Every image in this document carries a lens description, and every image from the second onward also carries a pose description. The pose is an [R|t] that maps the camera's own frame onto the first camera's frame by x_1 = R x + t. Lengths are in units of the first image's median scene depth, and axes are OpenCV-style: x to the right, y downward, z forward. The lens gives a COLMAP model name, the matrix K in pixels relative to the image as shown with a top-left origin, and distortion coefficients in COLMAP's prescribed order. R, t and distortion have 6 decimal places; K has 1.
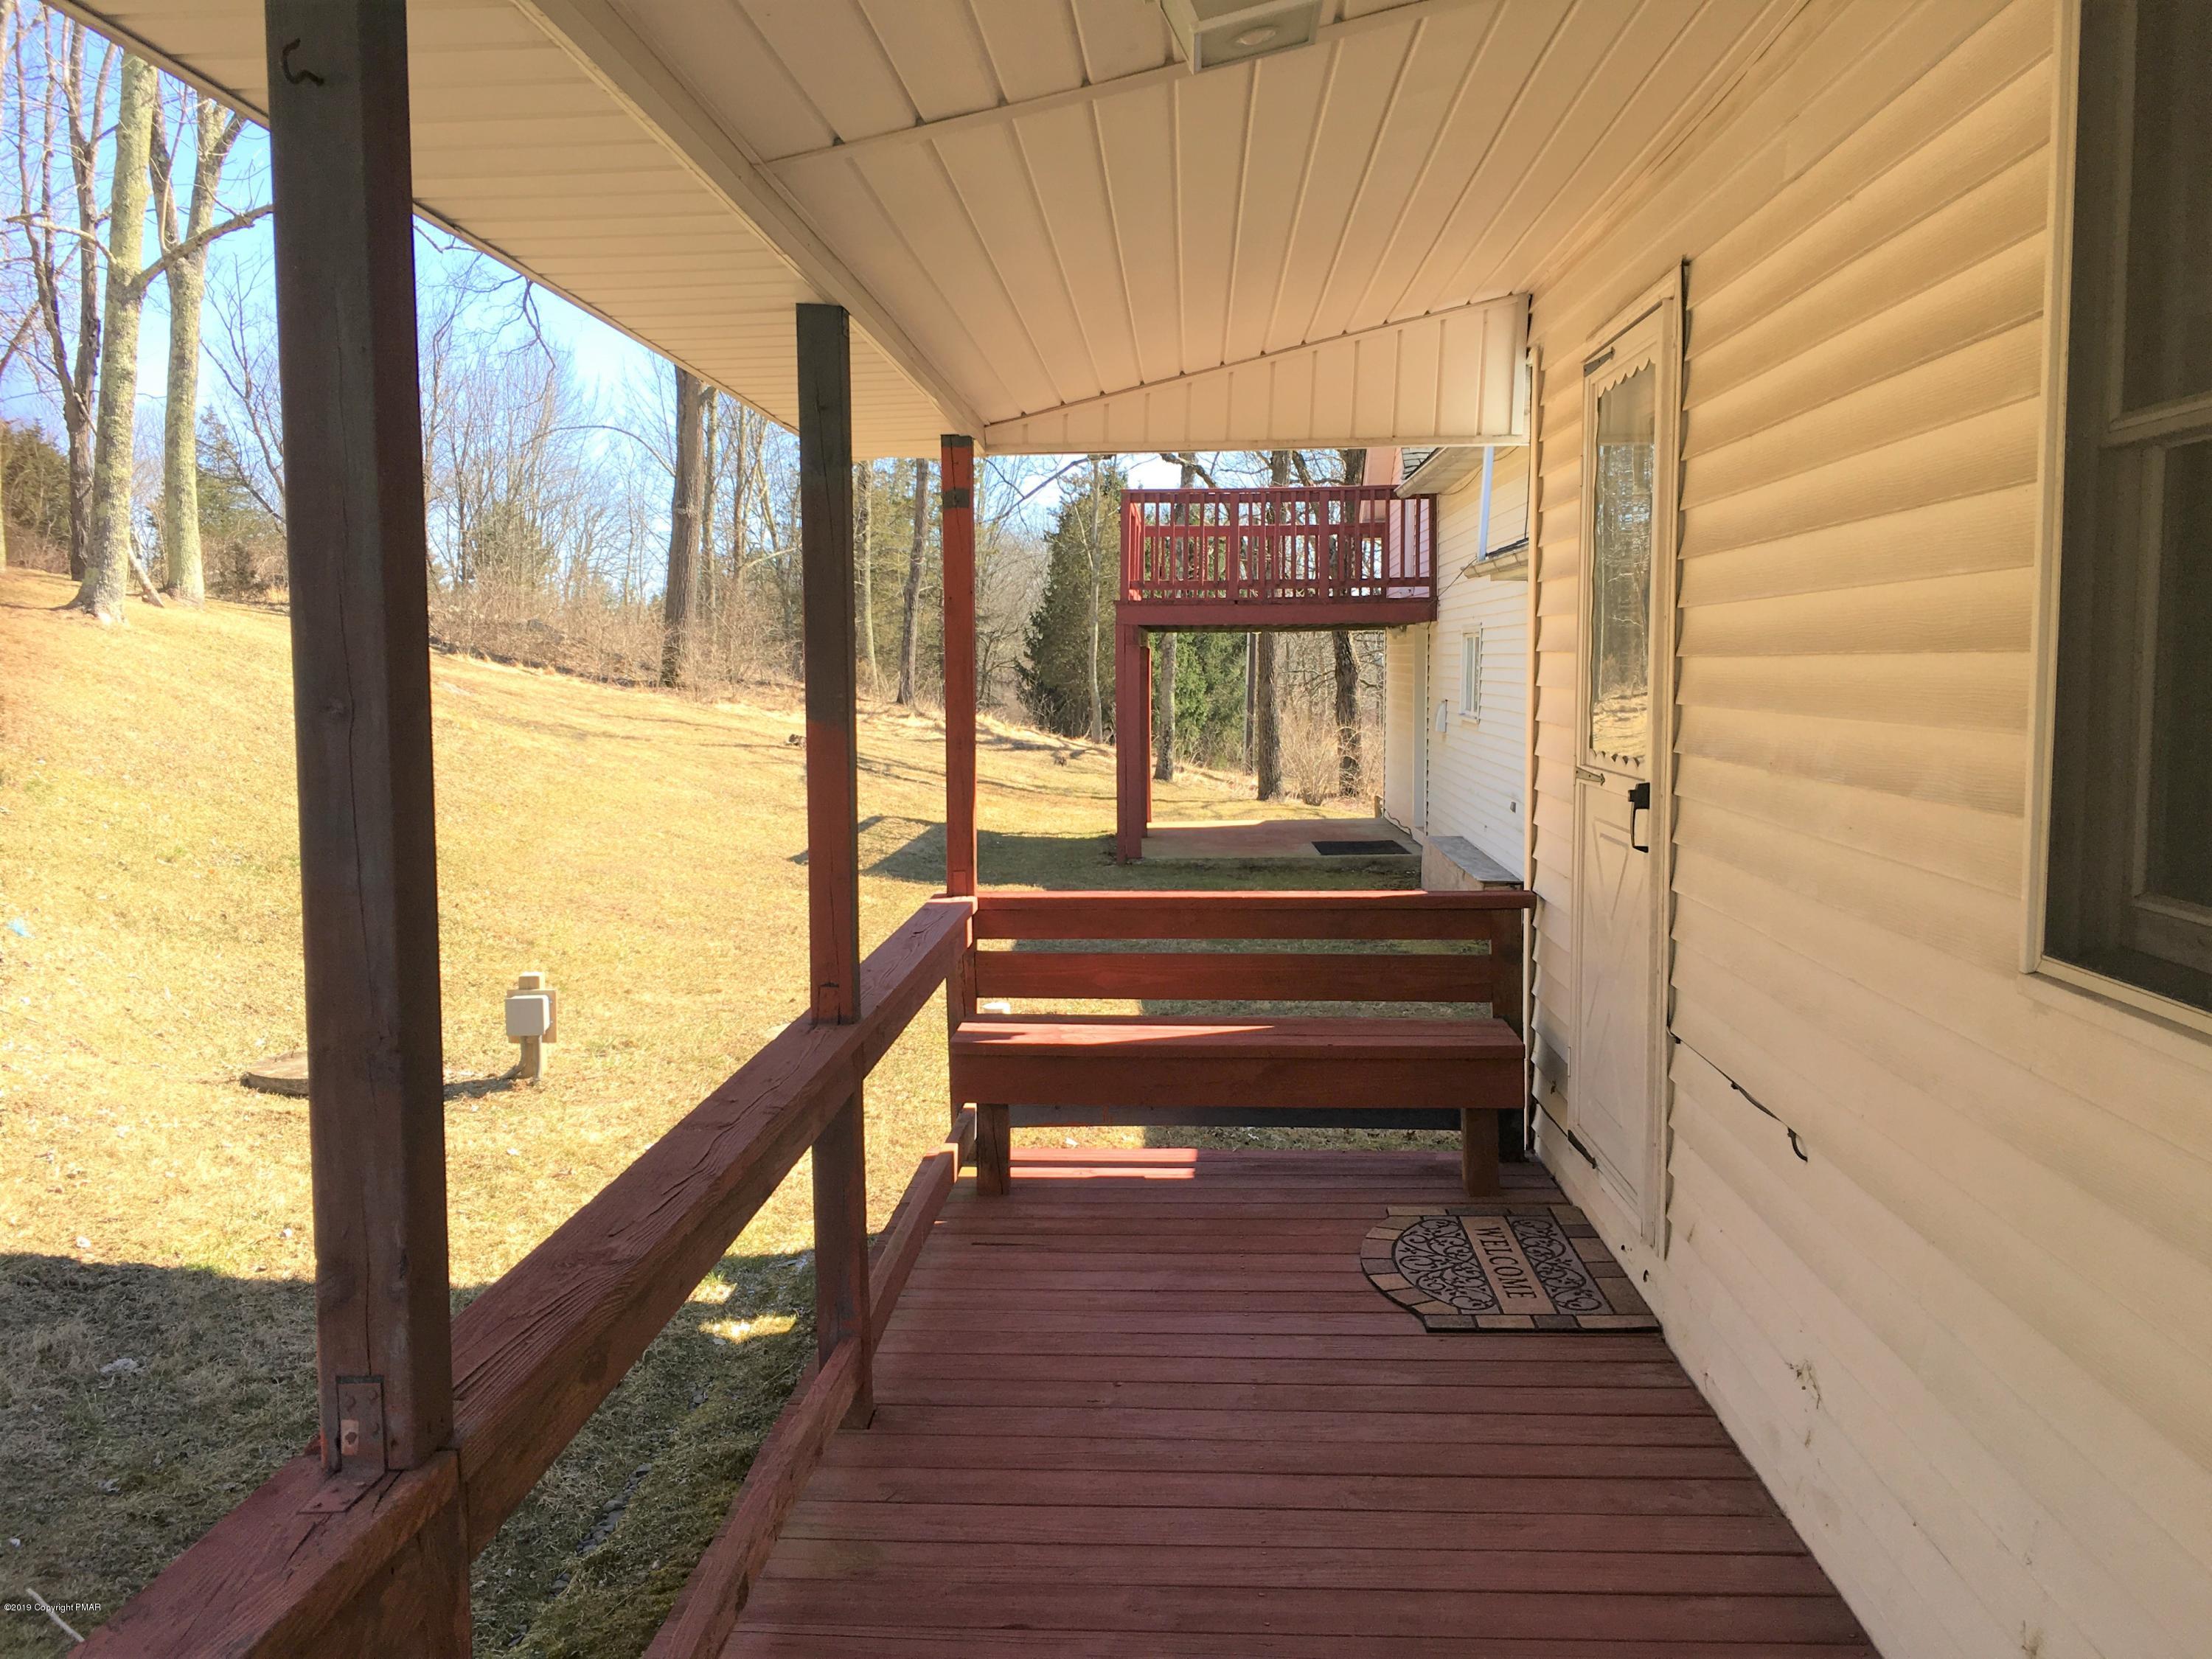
lens RADIAL K [[1892.7, 0, 1106.0], [0, 1892.7, 822.5], [0, 0, 1]] dist [0.062929, -0.074916]
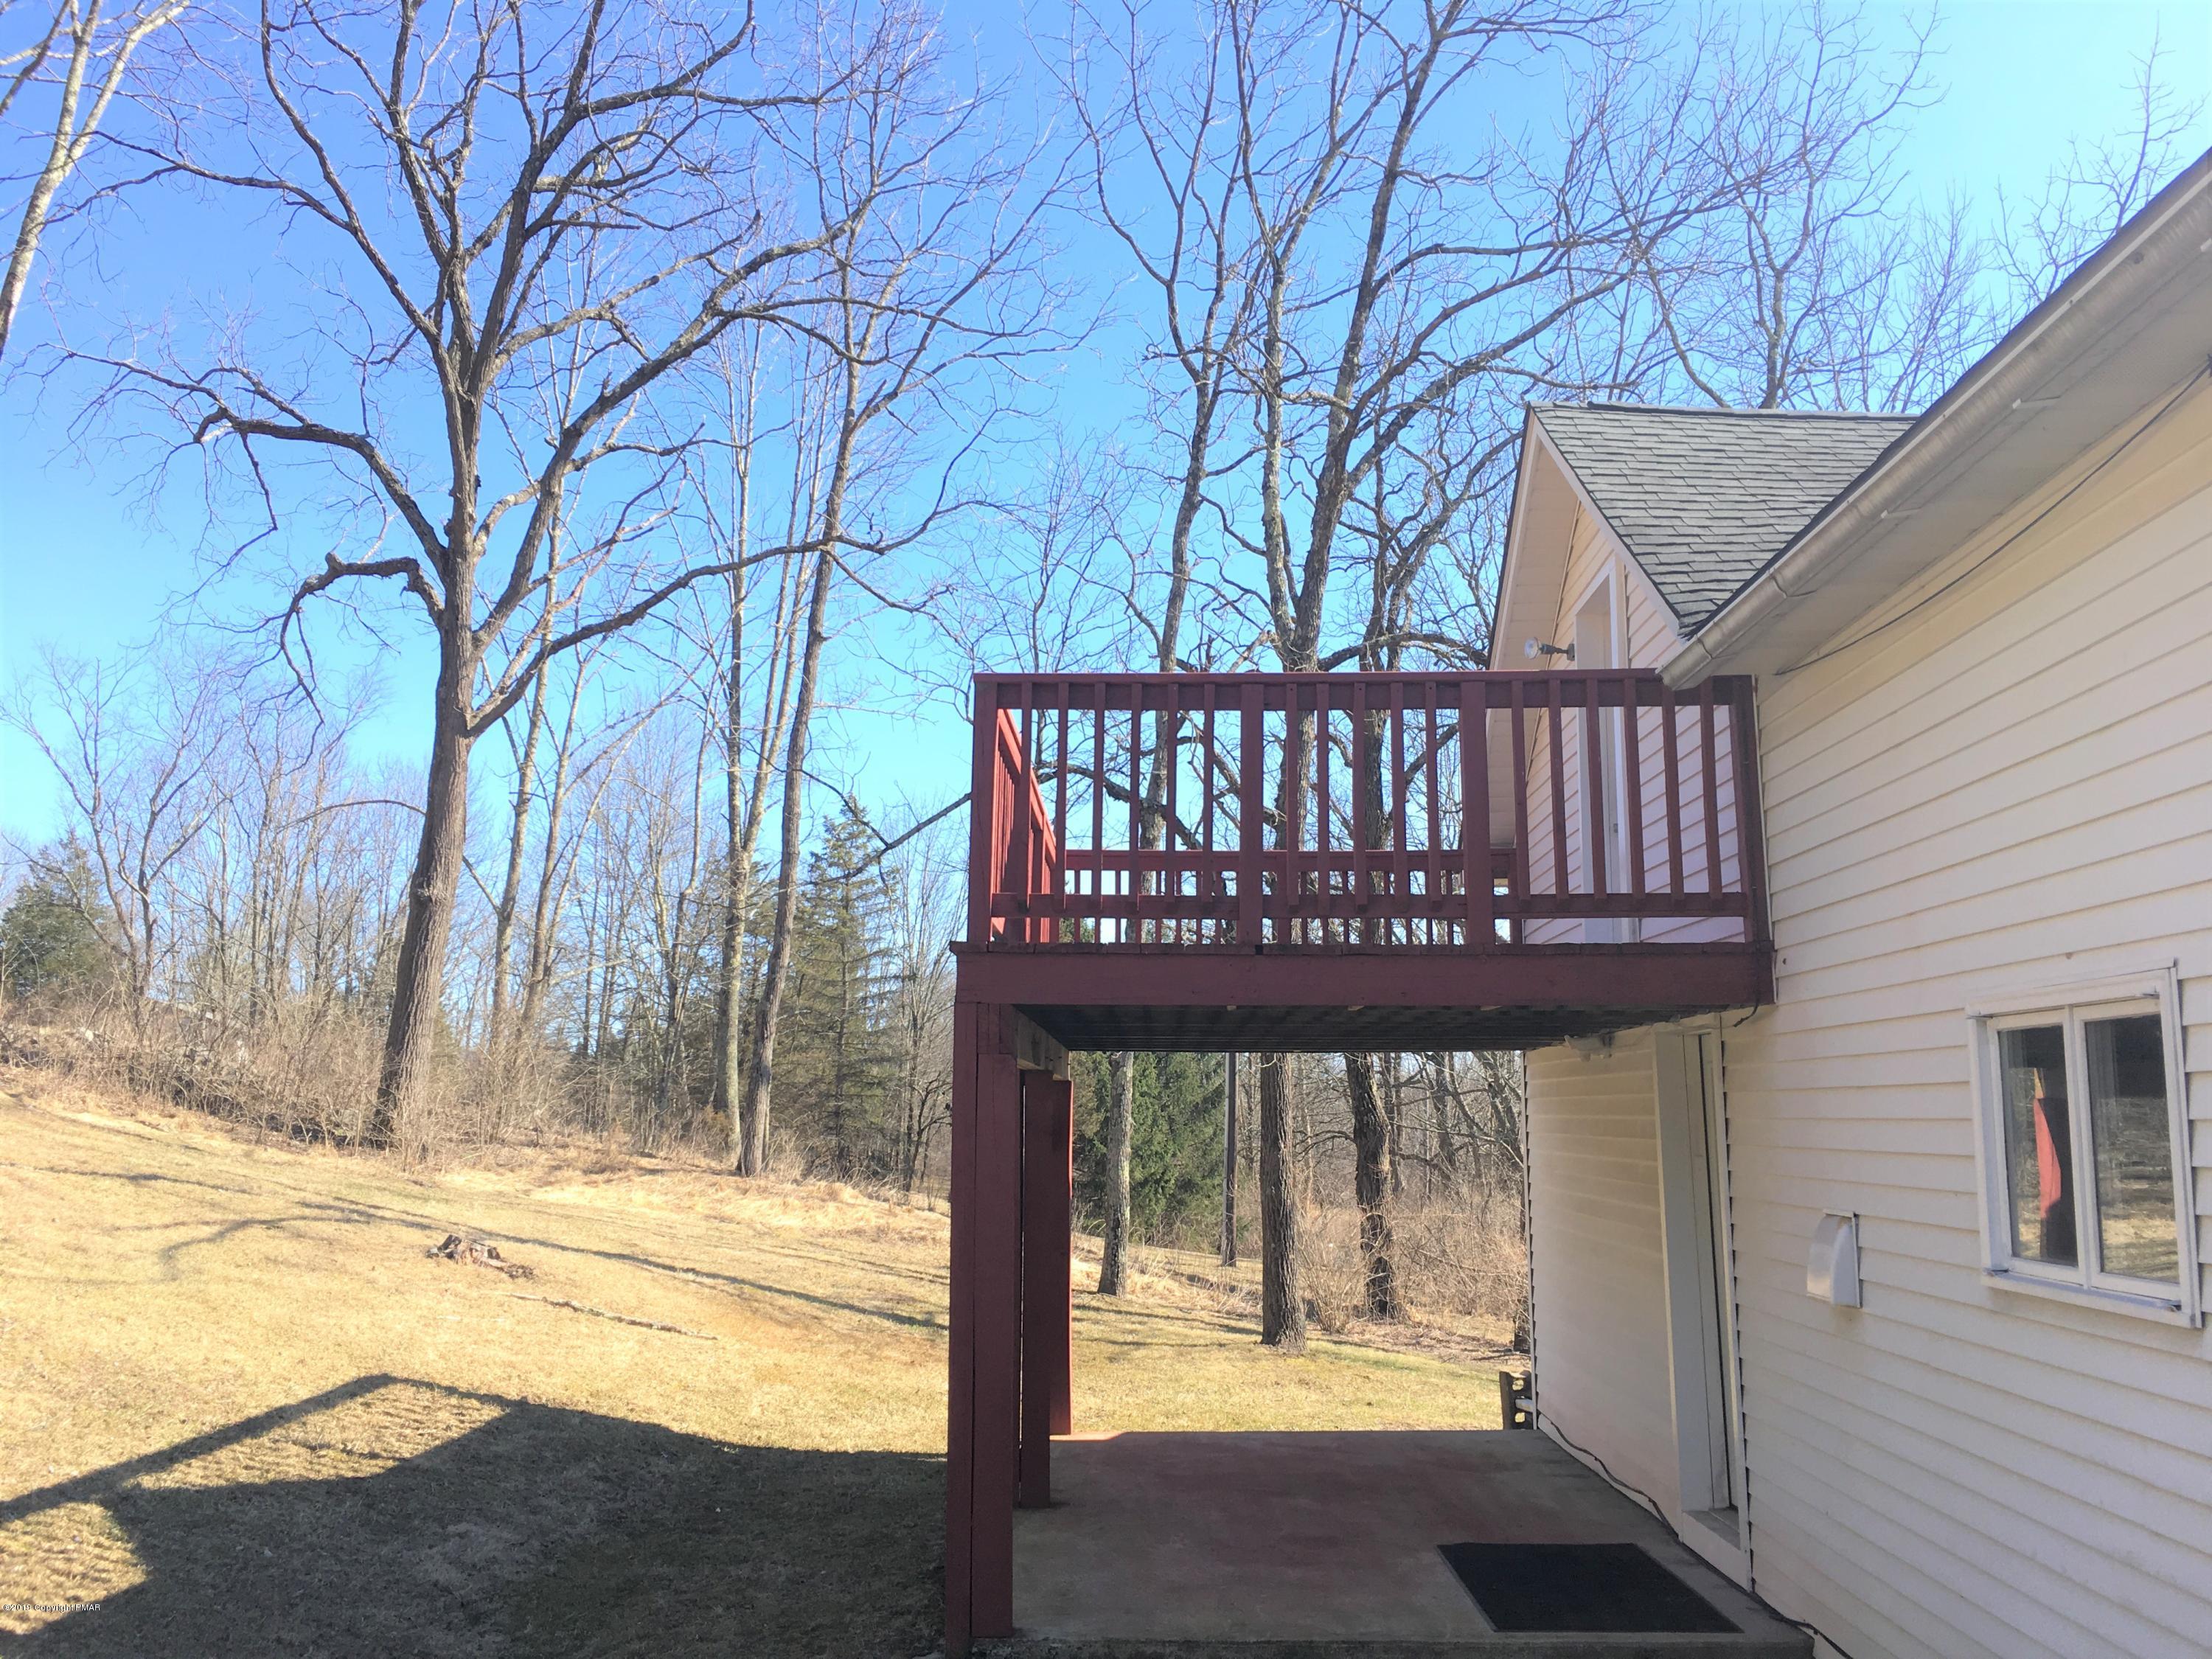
lens RADIAL K [[1892.7, 0, 1111.3], [0, 1892.7, 820.5], [0, 0, 1]] dist [0.062929, -0.074916]
pose [[0.999745, 0.009121, 0.020634, 0.023187], [-0.003975, 0.971530, -0.236881, -0.038809], [-0.022207, 0.236739, 0.971319, 0.484943]]
